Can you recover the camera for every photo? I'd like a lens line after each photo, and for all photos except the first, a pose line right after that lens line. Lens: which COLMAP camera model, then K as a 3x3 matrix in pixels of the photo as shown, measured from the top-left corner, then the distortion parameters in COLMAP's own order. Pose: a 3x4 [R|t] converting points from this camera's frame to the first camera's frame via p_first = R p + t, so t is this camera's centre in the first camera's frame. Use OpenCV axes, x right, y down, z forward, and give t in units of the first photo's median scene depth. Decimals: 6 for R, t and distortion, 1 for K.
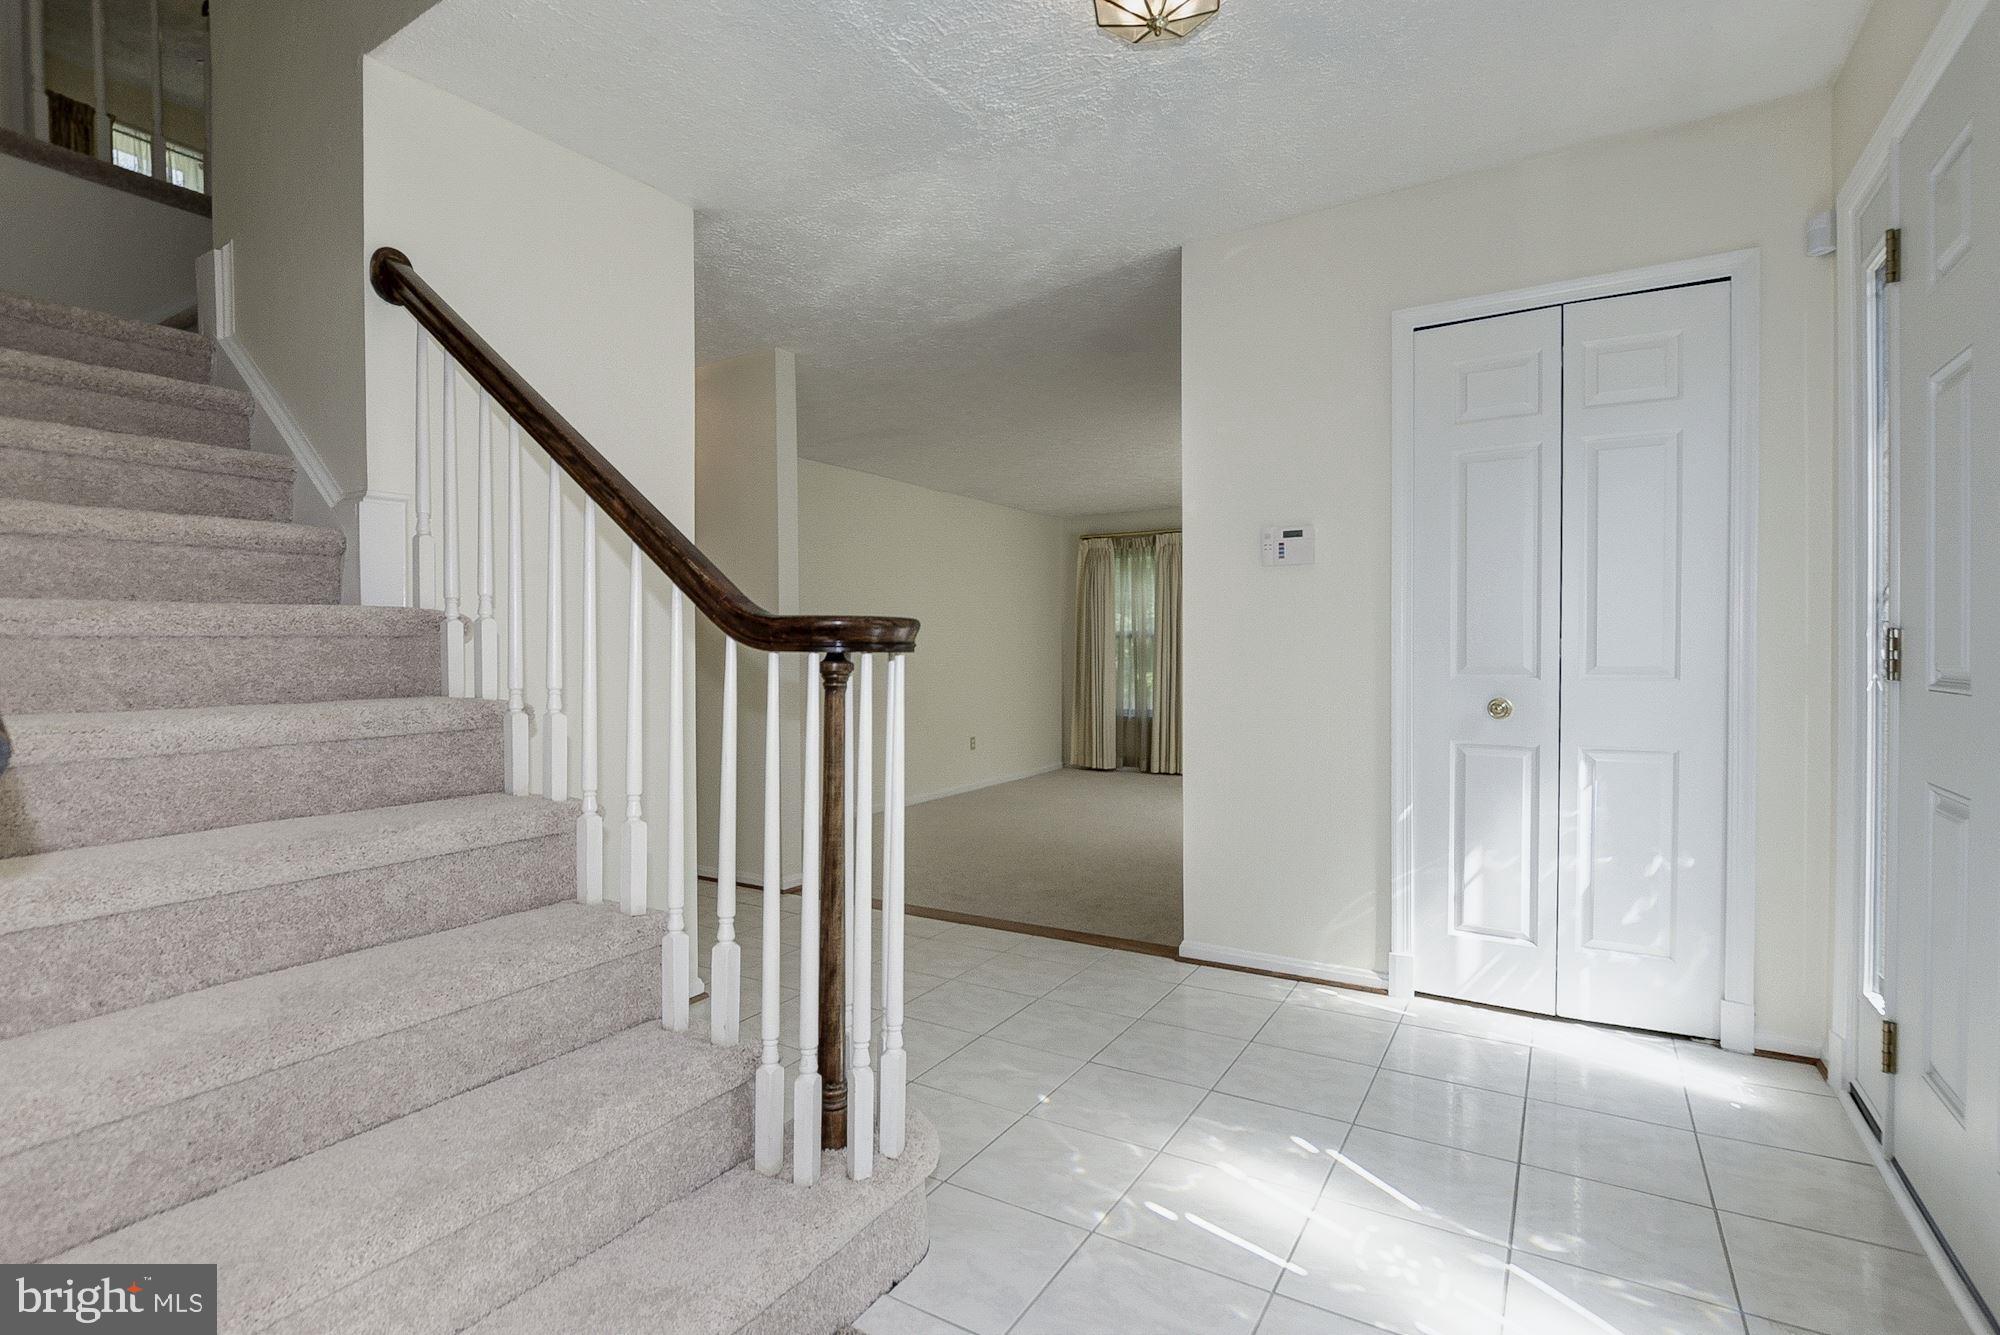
lens RADIAL K [[924.1, 0, 1010.0], [0, 924.1, 666.7], [0, 0, 1]] dist [-0.020460, 0.002809]
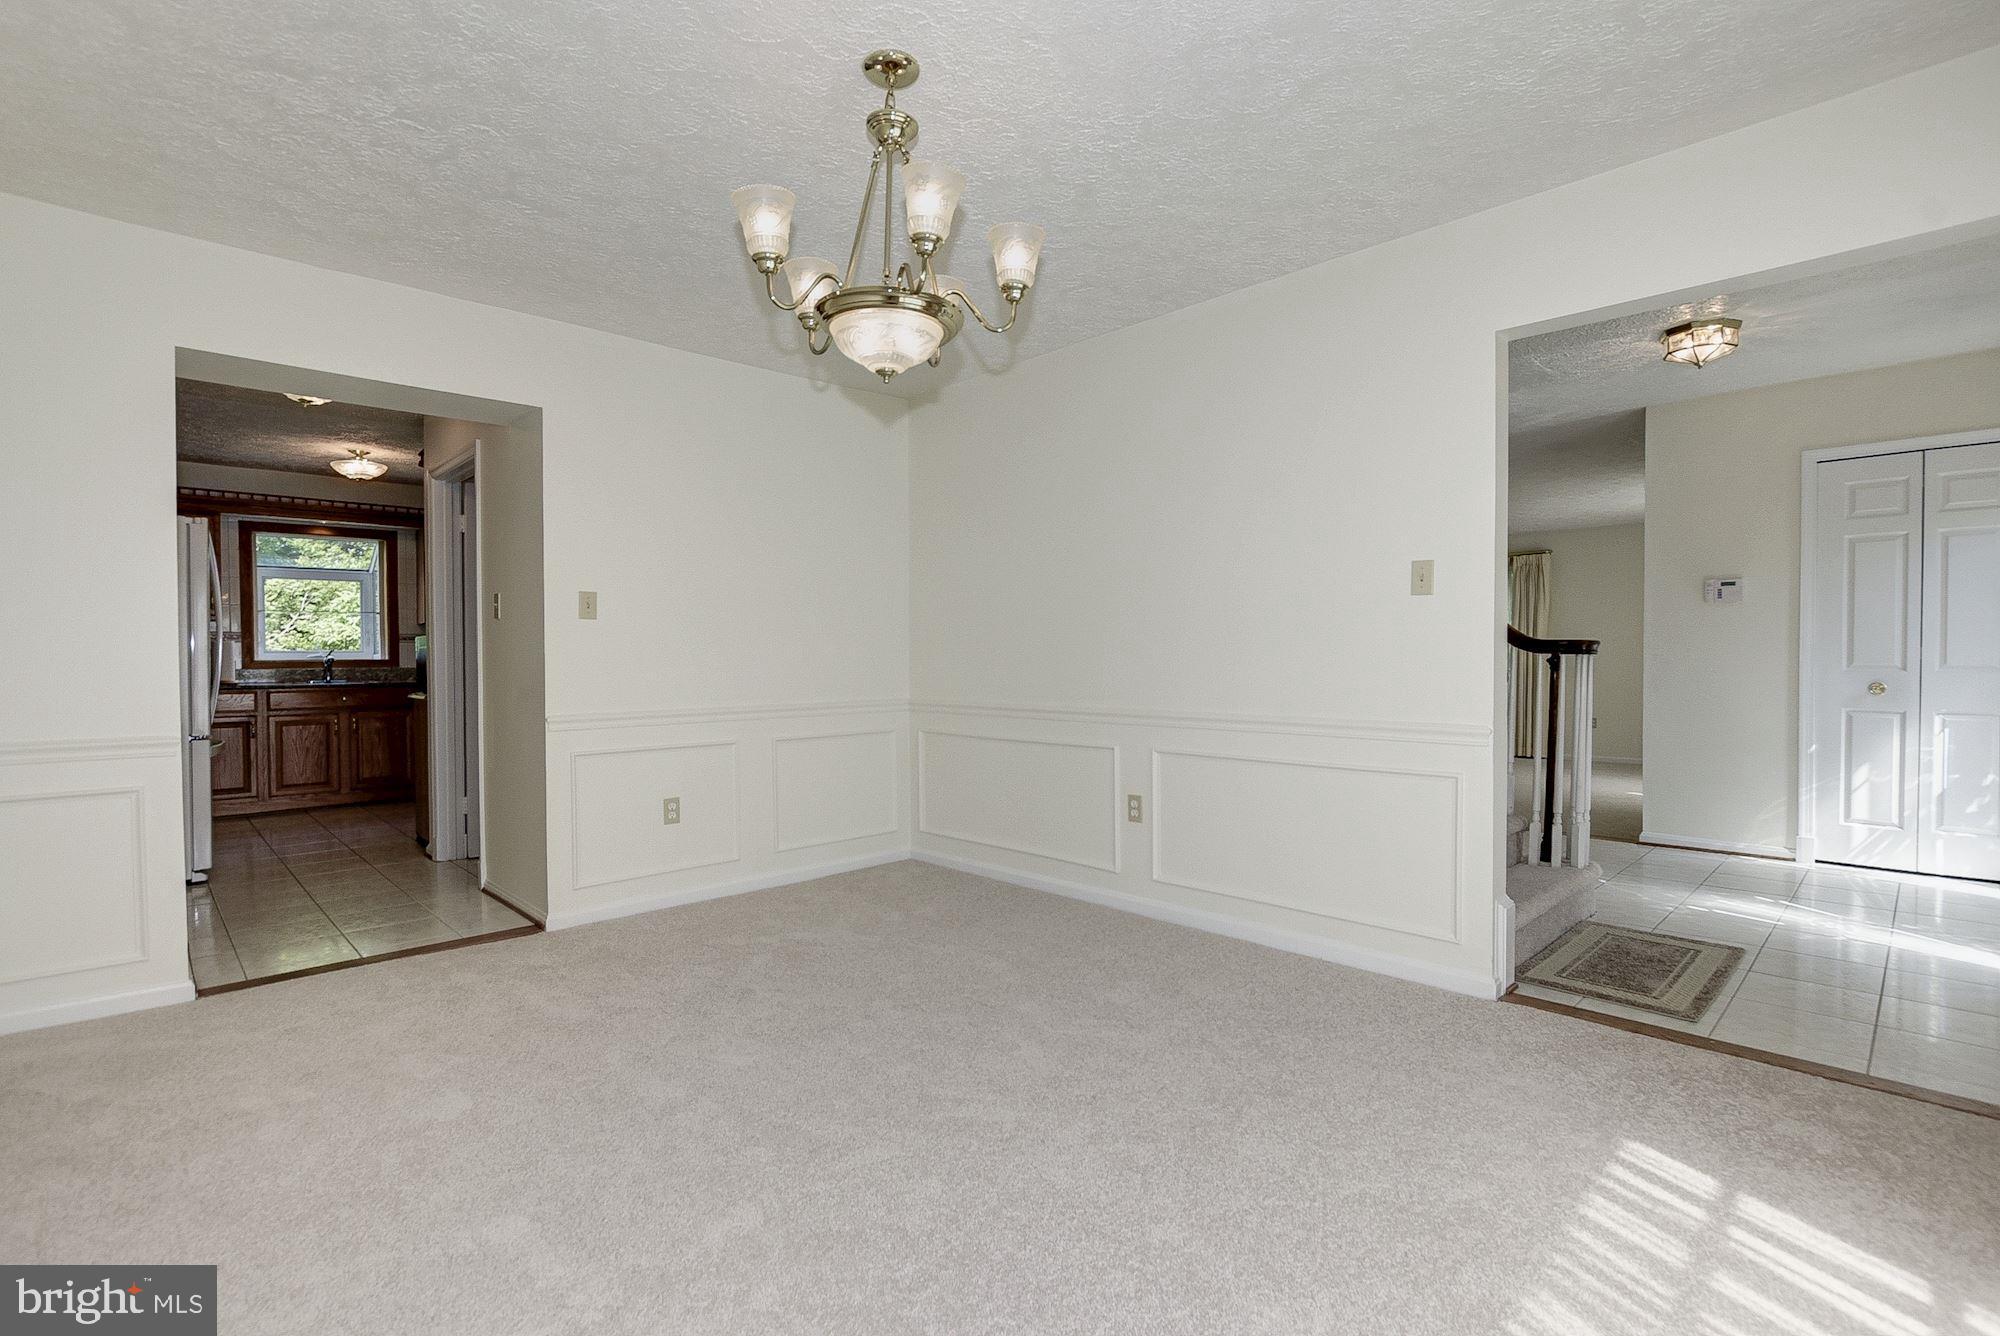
lens RADIAL K [[923.0, 0, 998.5], [0, 923.0, 668.0], [0, 0, 1]] dist [-0.017458, 0.002912]
pose [[0.966110, 0.003829, -0.258103, -0.596222], [-0.004142, 0.999991, -0.000667, 0.017220], [0.258098, 0.001713, 0.966117, -1.032461]]
